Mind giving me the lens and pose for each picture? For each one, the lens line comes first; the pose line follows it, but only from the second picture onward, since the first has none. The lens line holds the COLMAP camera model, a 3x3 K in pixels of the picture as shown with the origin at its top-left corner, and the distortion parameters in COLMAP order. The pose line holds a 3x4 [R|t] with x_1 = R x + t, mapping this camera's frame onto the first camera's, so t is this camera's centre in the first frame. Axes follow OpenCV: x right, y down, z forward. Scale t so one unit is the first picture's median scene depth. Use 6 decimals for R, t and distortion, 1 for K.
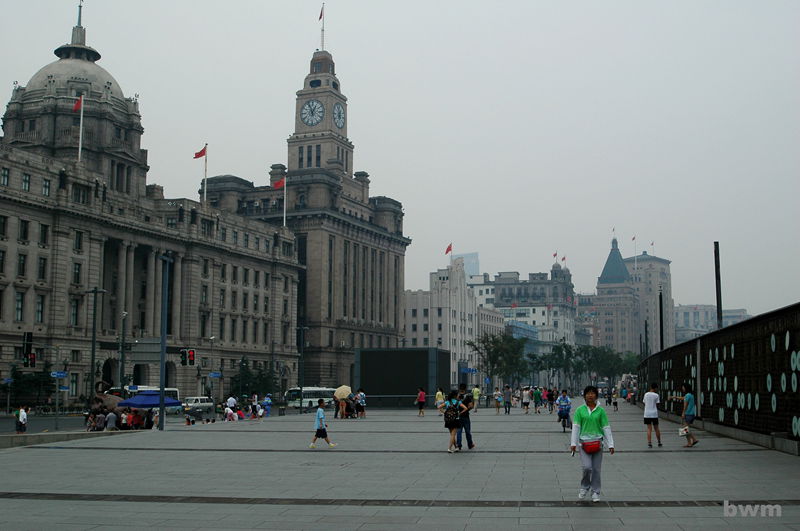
lens RADIAL K [[1050.4, 0, 400.0], [0, 1050.4, 265.5], [0, 0, 1]] dist [-0.114204, 0.063606]
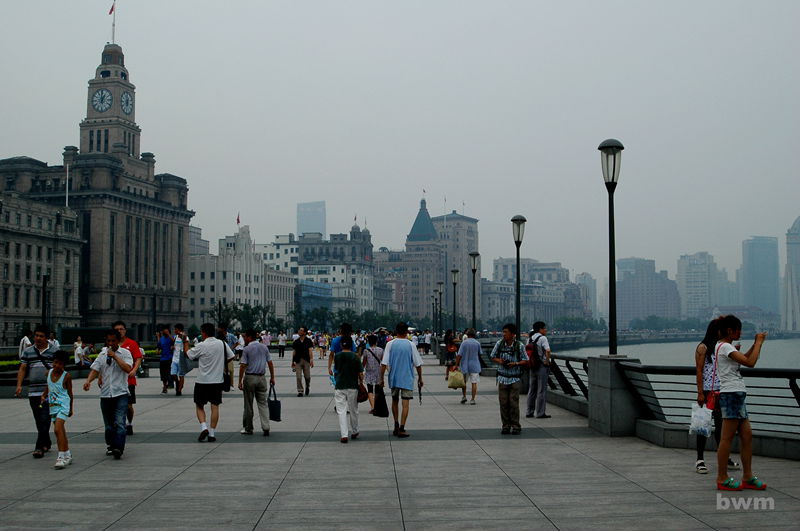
lens RADIAL K [[1050.4, 0, 400.0], [0, 1050.4, 265.5], [0, 0, 1]] dist [-0.114204, 0.063606]
pose [[0.990565, 0.004078, 0.136982, 0.080804], [-0.011159, 0.998638, 0.050968, -0.028958], [-0.136587, -0.052016, 0.989261, -0.155810]]
